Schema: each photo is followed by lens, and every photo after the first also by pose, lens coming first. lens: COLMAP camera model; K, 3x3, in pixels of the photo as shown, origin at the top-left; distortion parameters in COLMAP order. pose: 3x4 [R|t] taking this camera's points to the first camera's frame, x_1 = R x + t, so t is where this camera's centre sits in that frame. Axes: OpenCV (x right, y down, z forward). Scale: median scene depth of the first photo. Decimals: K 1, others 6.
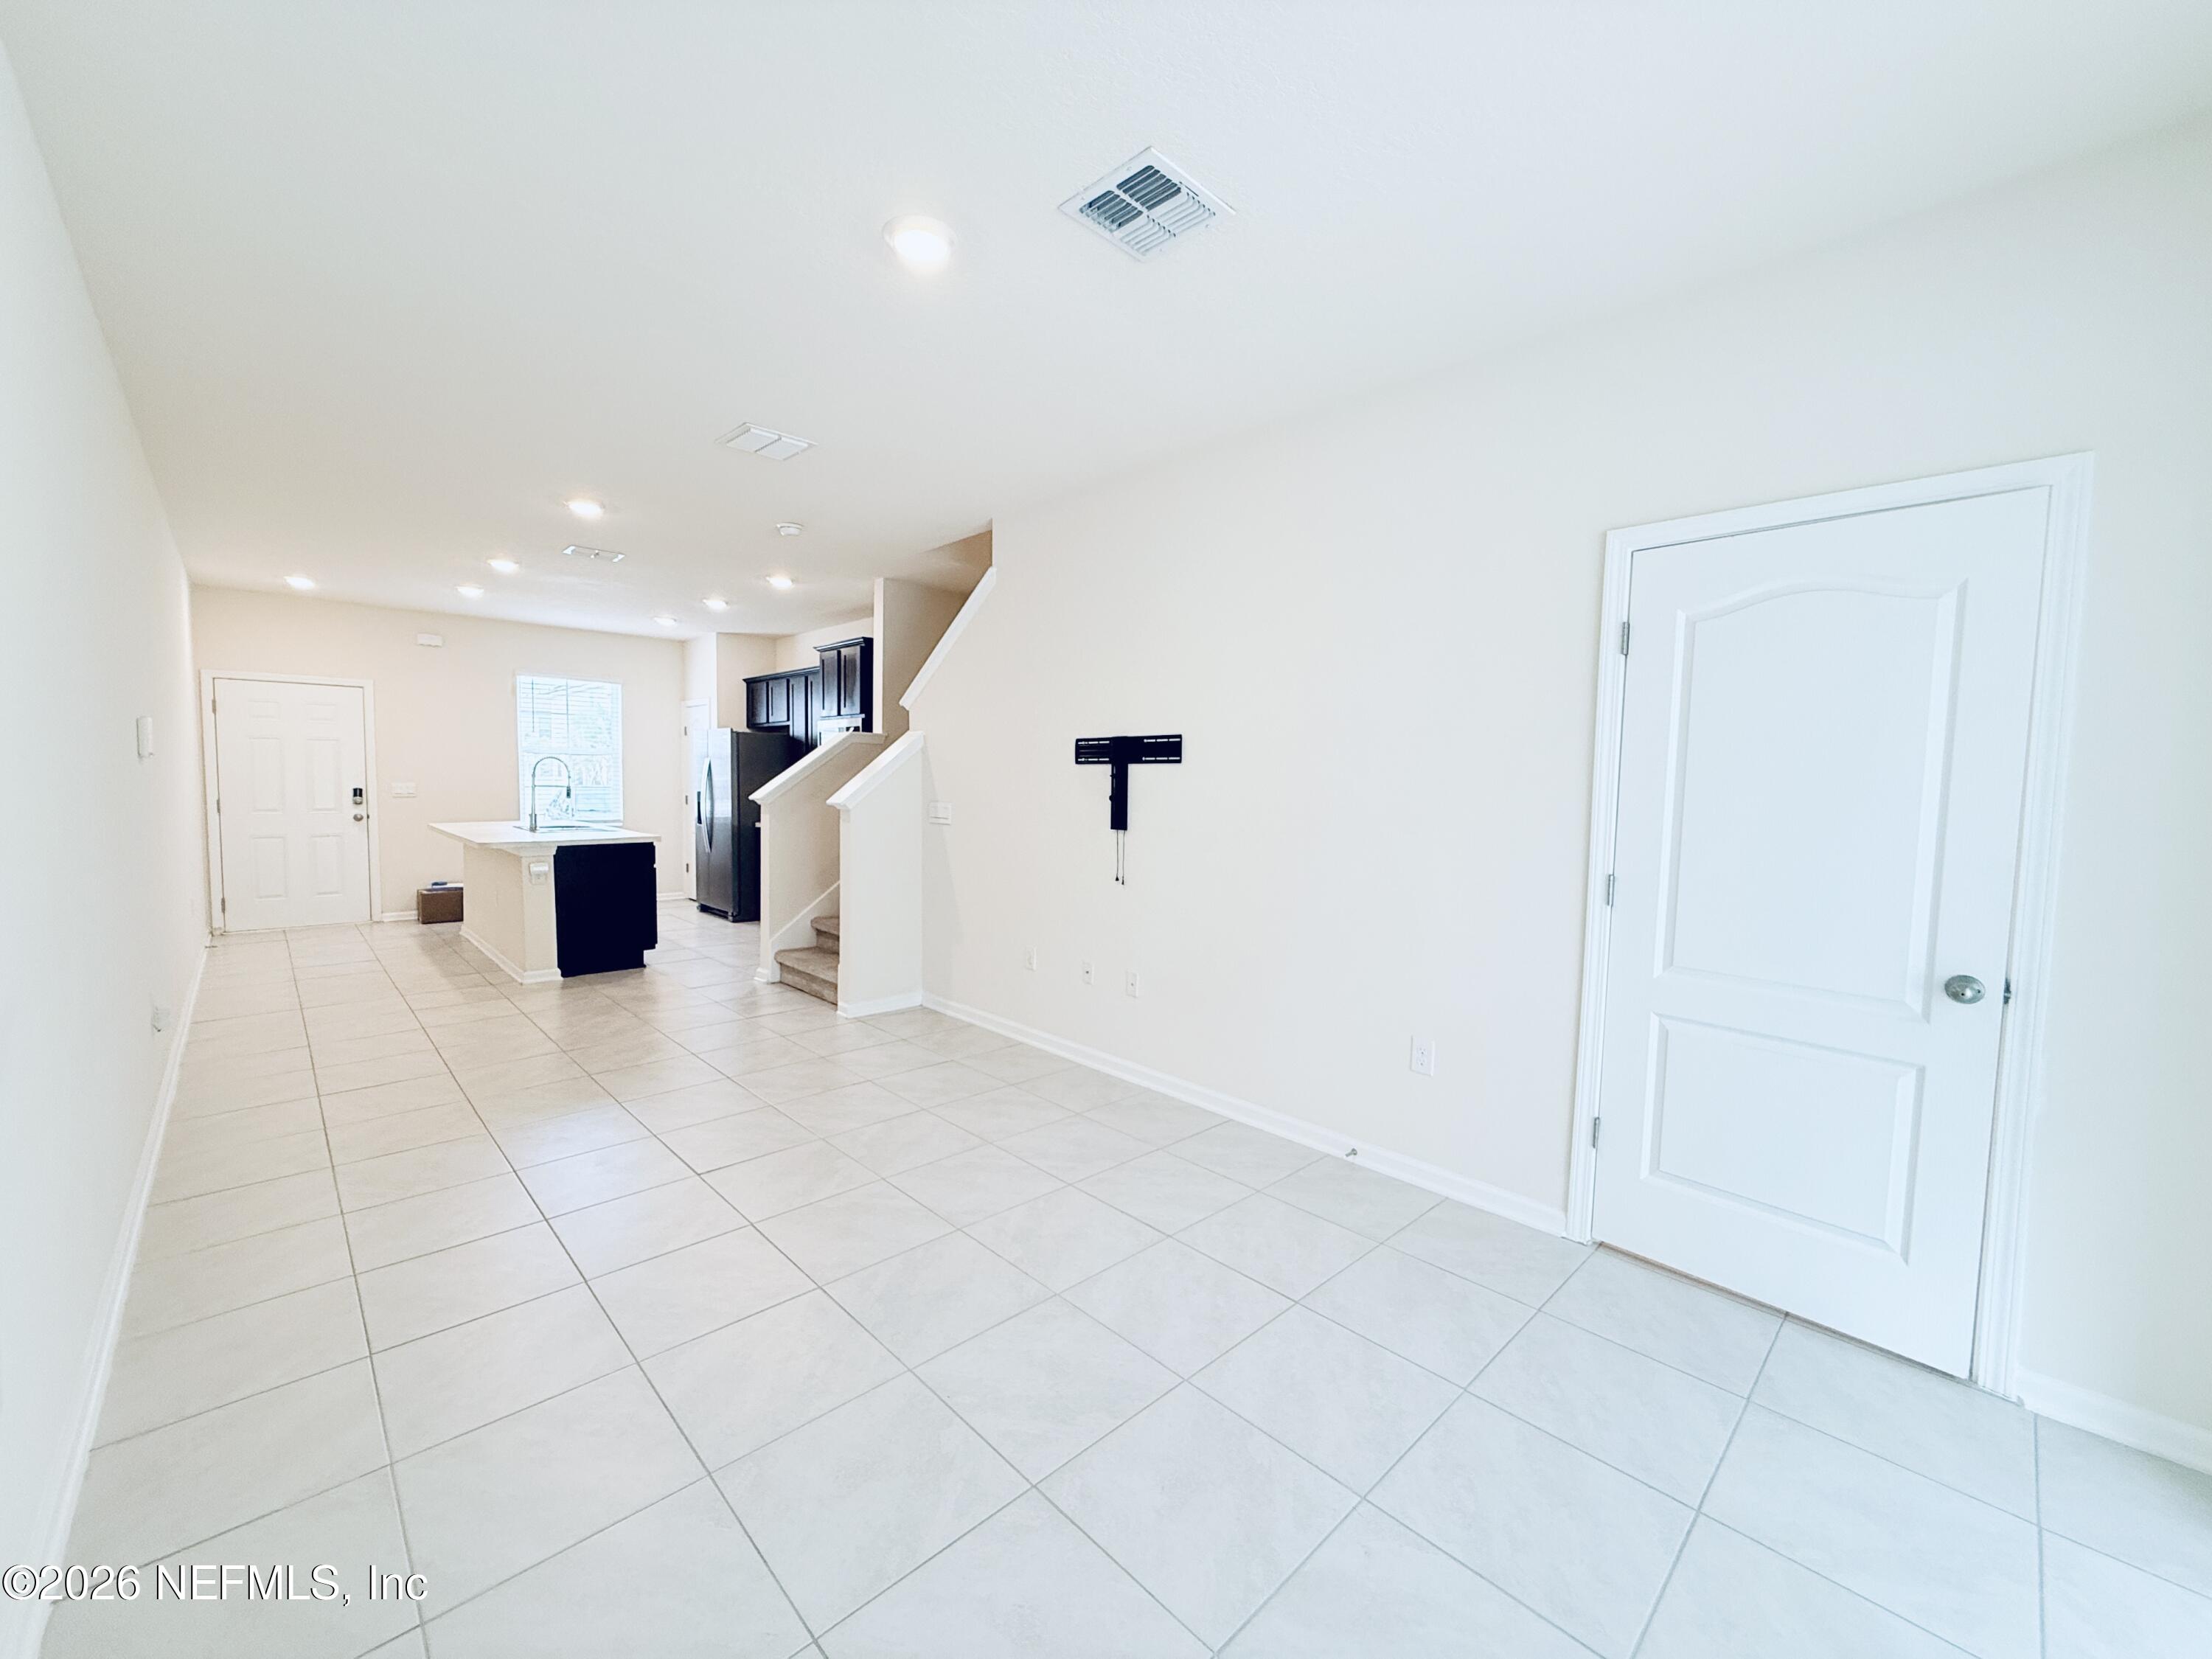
lens RADIAL K [[887.7, 0, 1117.5], [0, 887.7, 830.0], [0, 0, 1]] dist [0.000659, 0.000309]
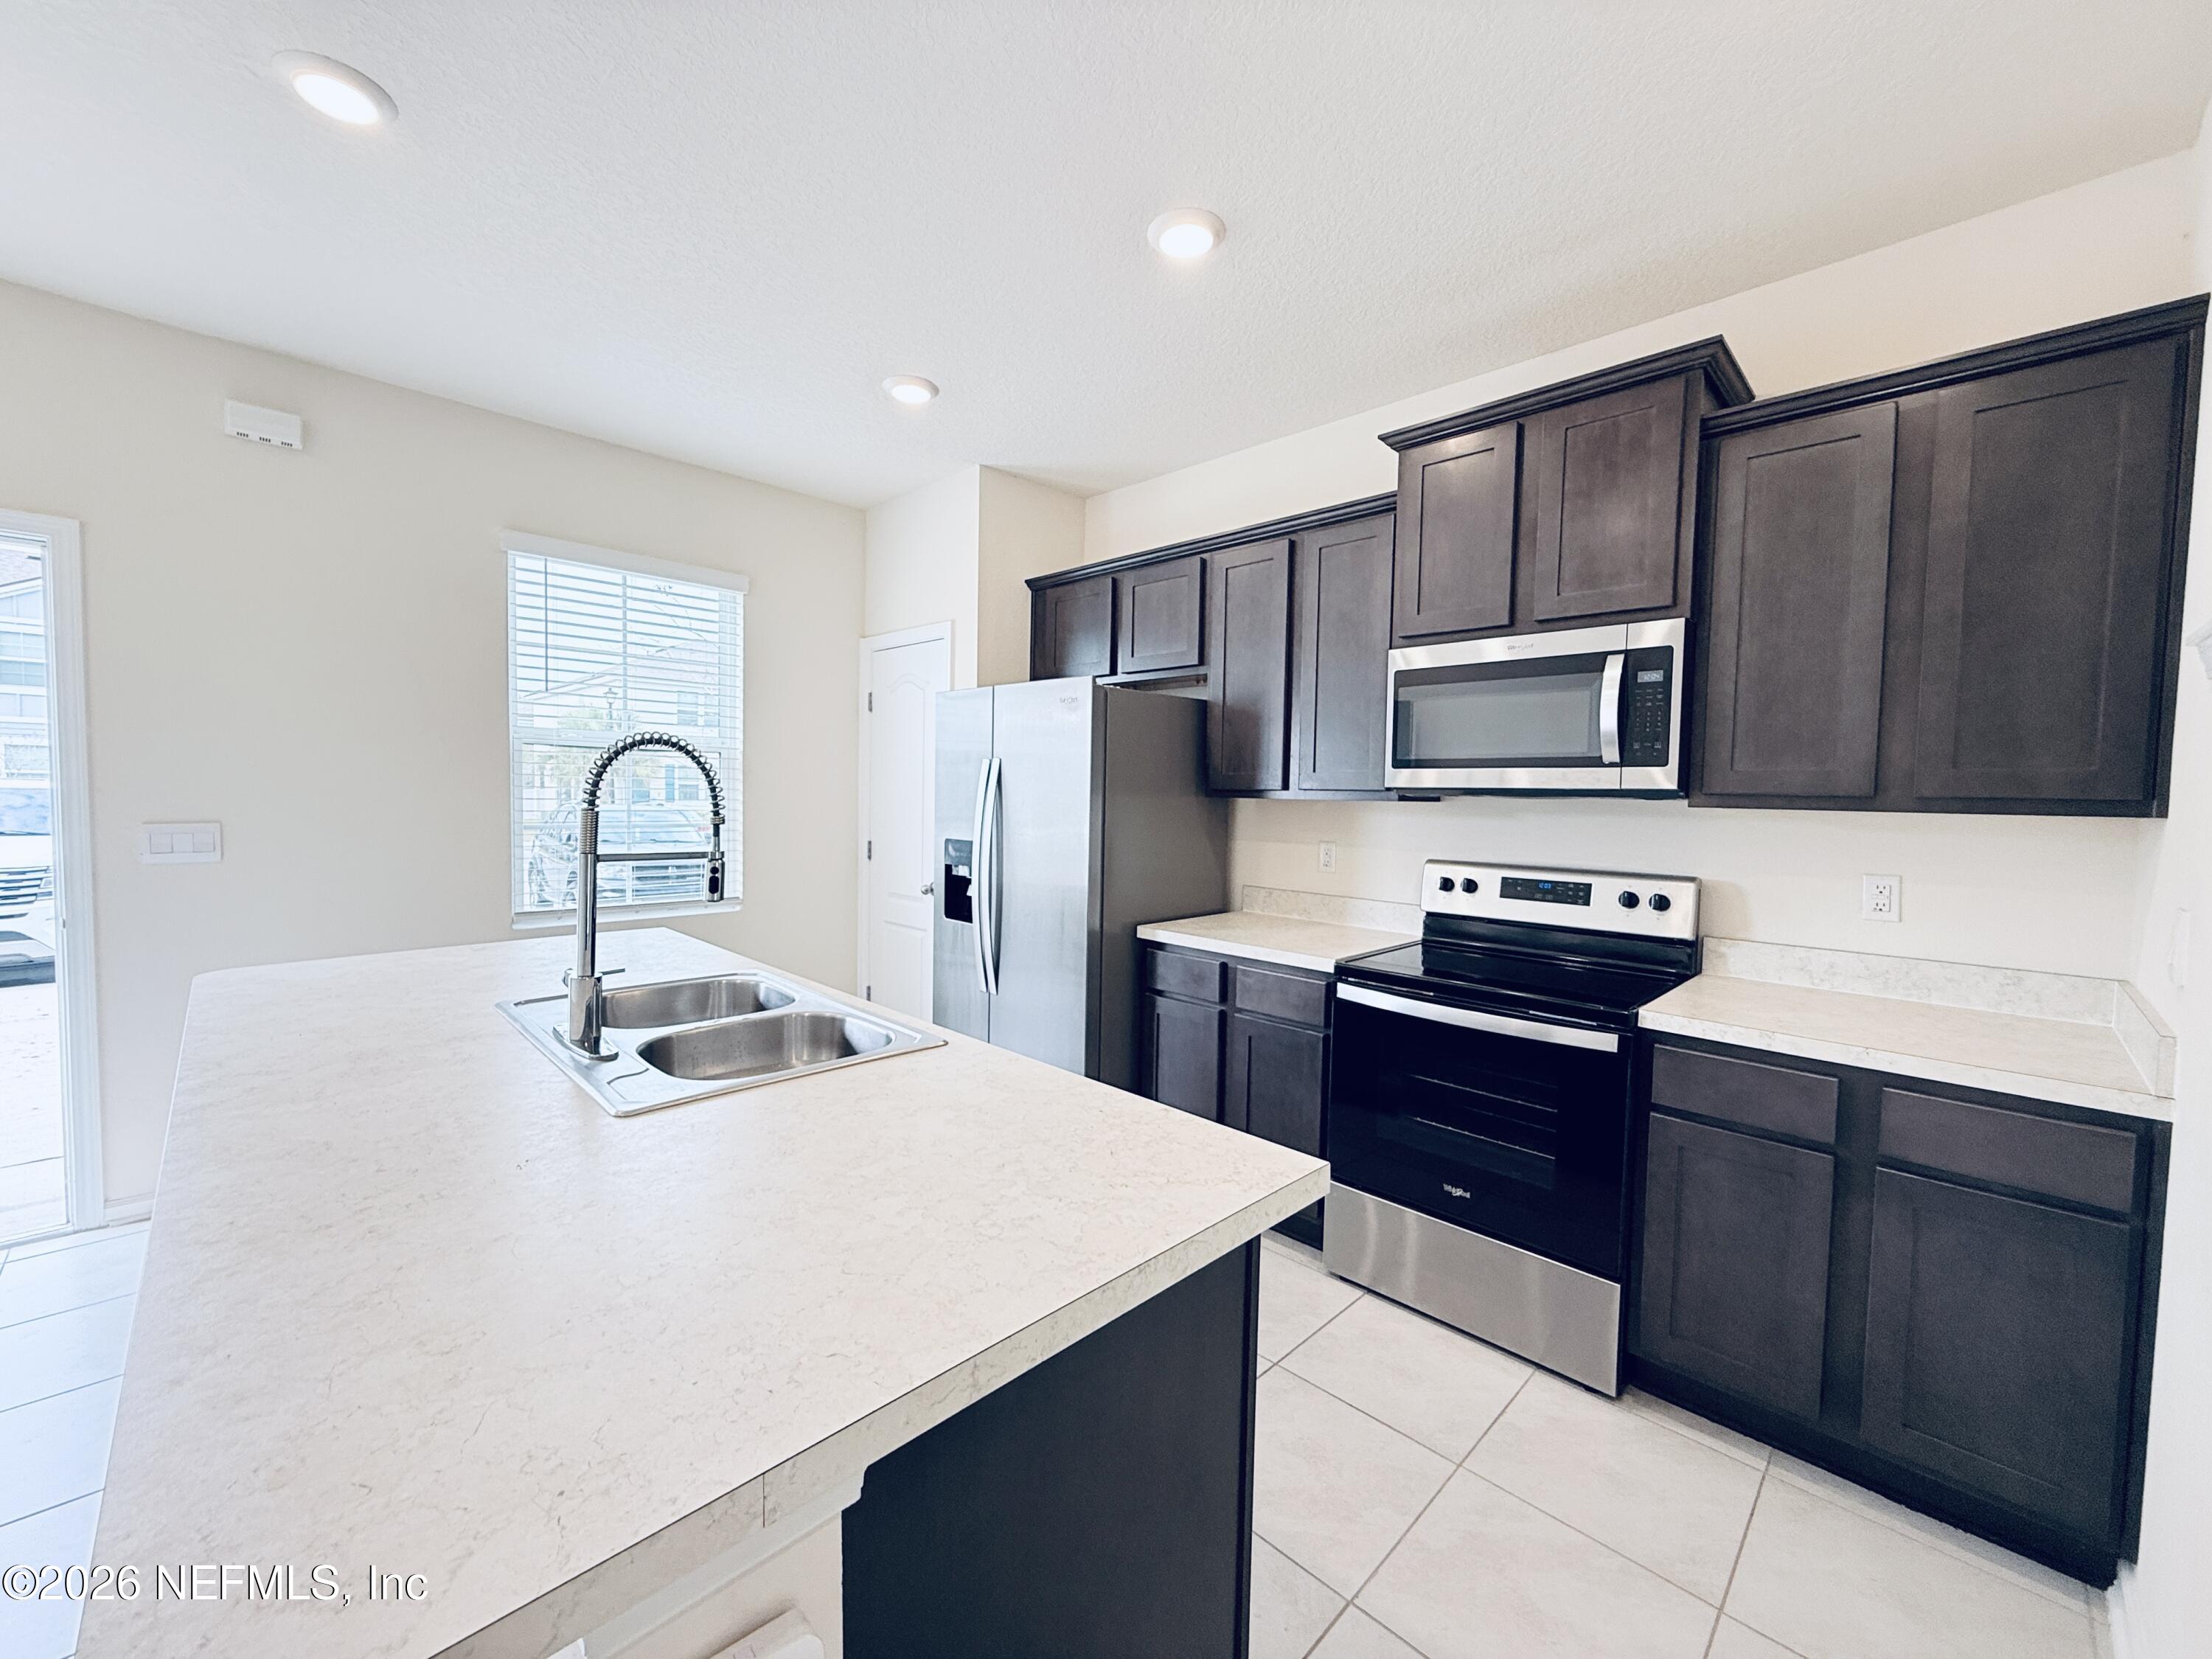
lens RADIAL K [[887.7, 0, 1091.7], [0, 887.7, 826.4], [0, 0, 1]] dist [0.000659, 0.000309]
pose [[0.999992, -0.001439, 0.003830, -0.809728], [0.001502, 0.999864, -0.016448, -0.086504], [-0.003806, 0.016454, 0.999857, 1.173523]]
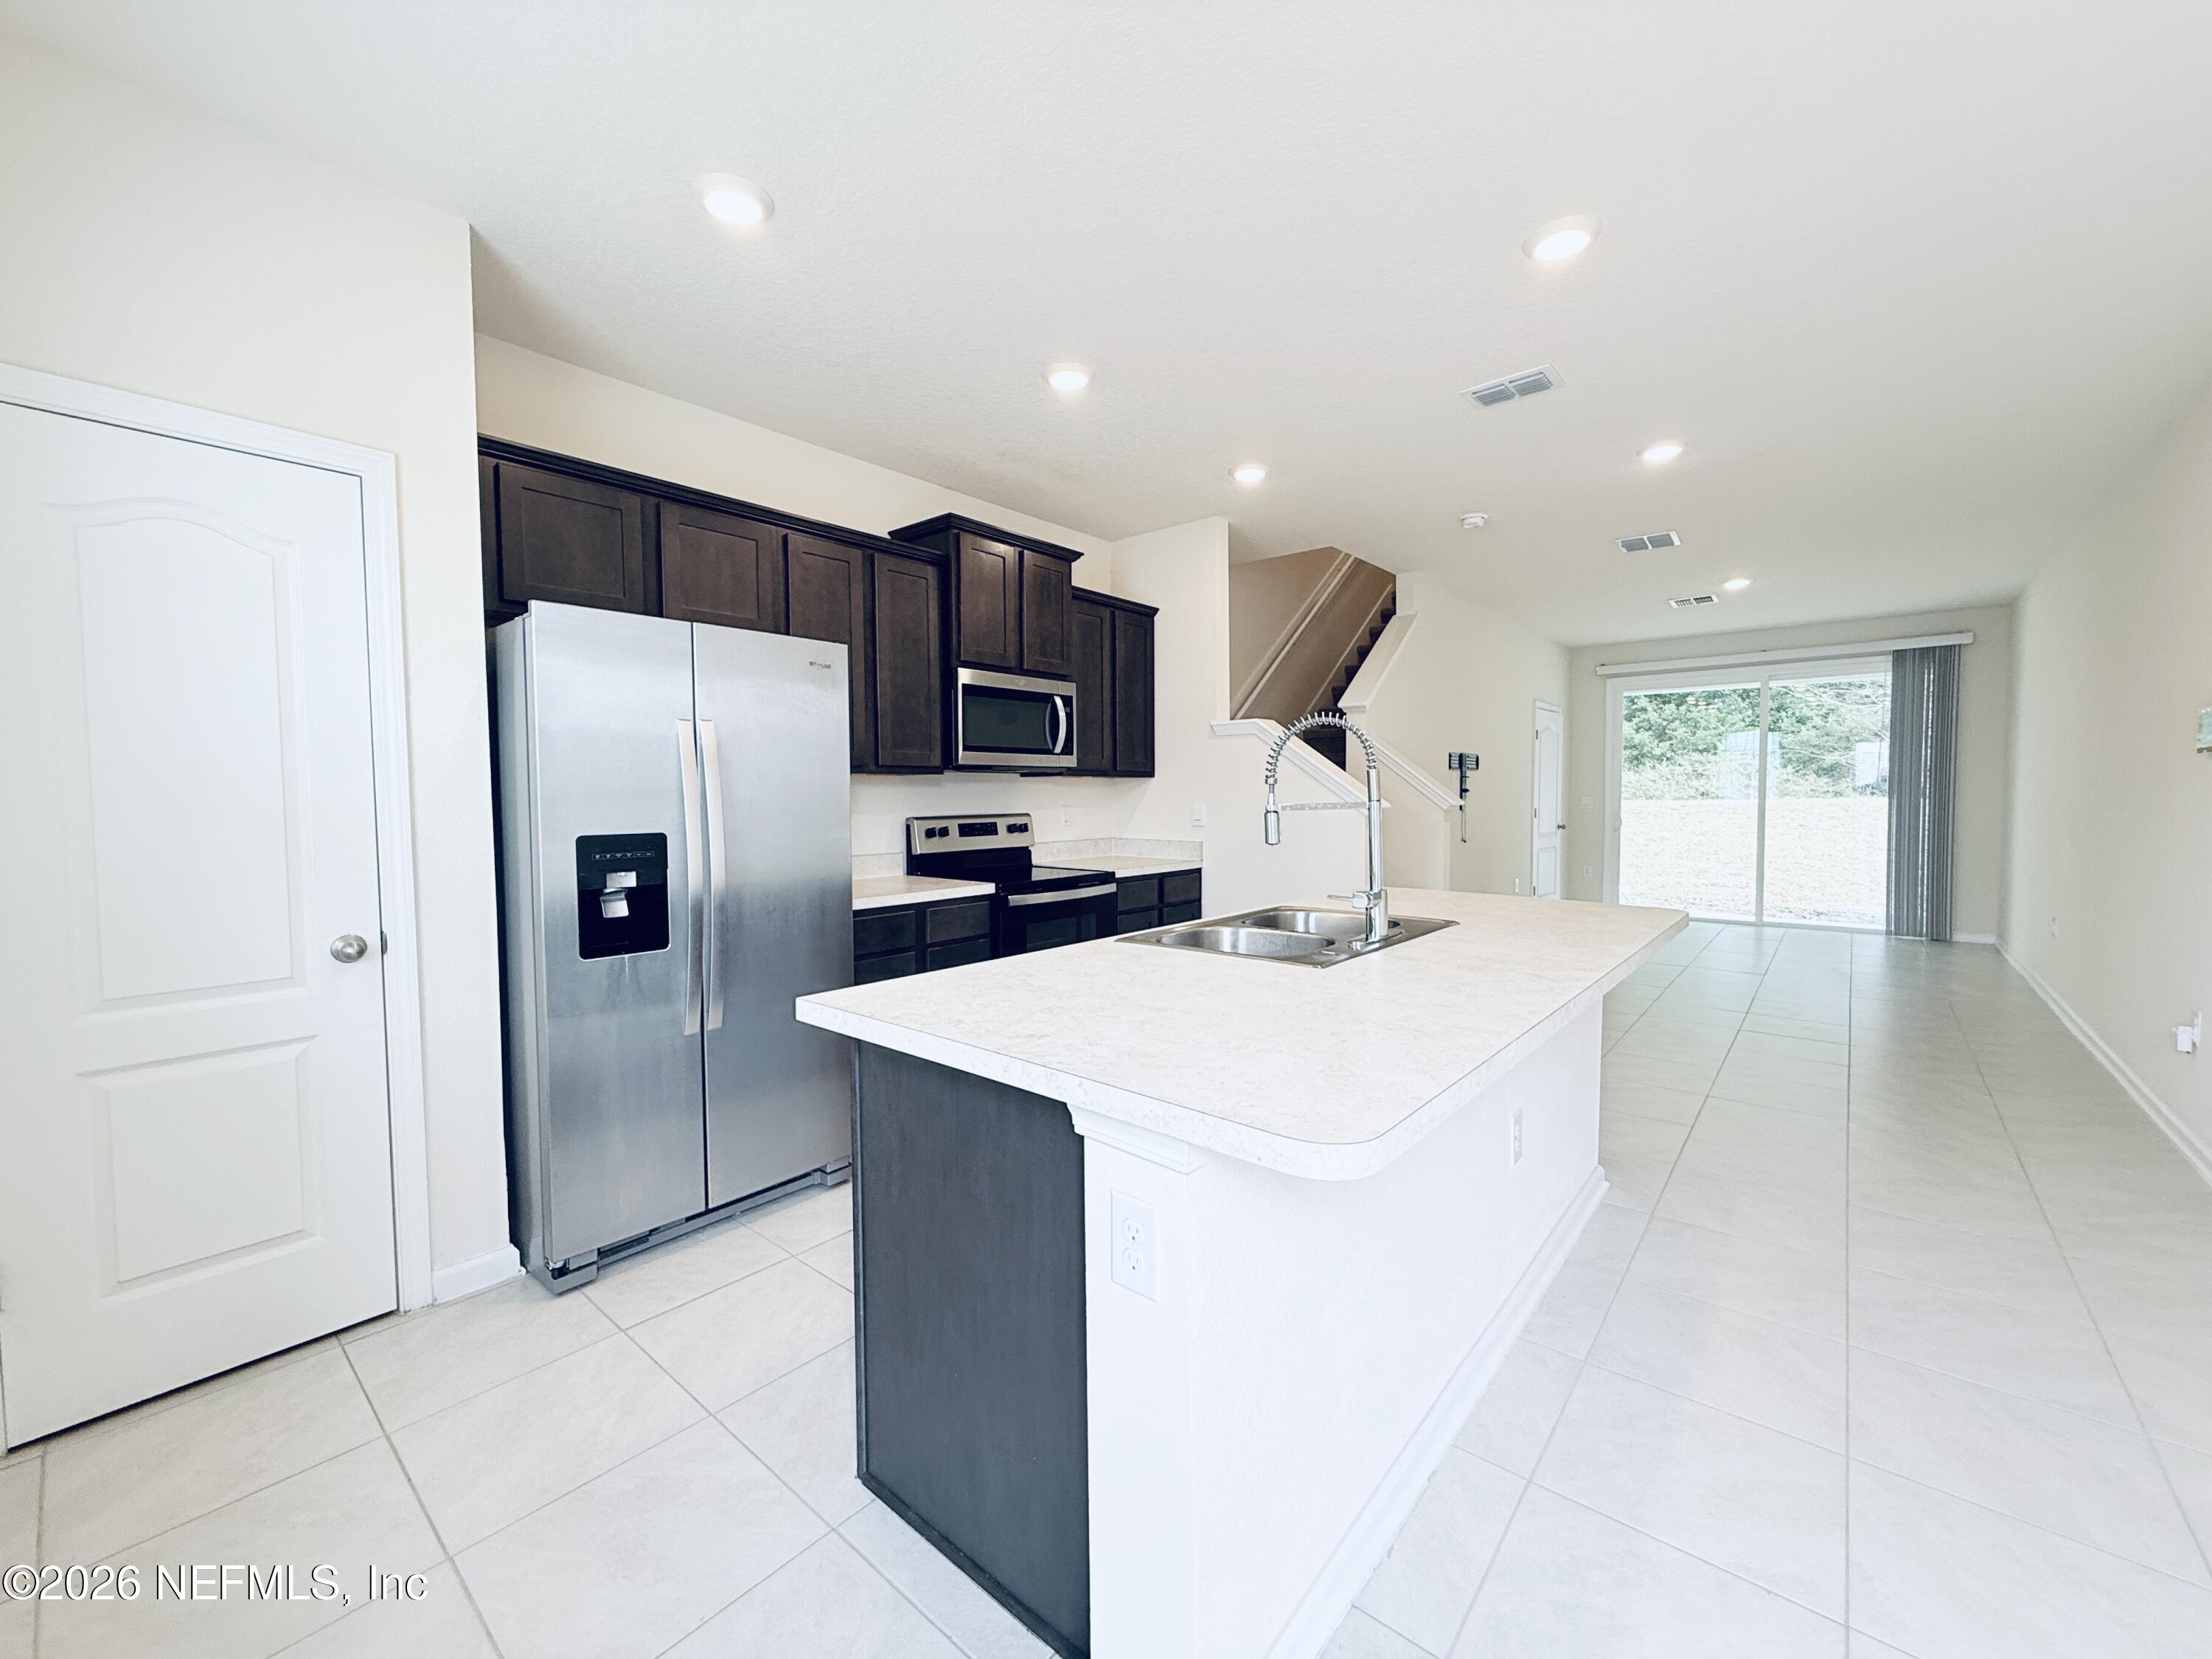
lens RADIAL K [[887.7, 0, 1103.5], [0, 887.7, 834.0], [0, 0, 1]] dist [0.000659, 0.000309]
pose [[-0.099375, -0.066429, 0.992830, -1.506427], [0.059258, 0.995603, 0.072546, -0.110733], [-0.993284, 0.066042, -0.095002, 1.745650]]
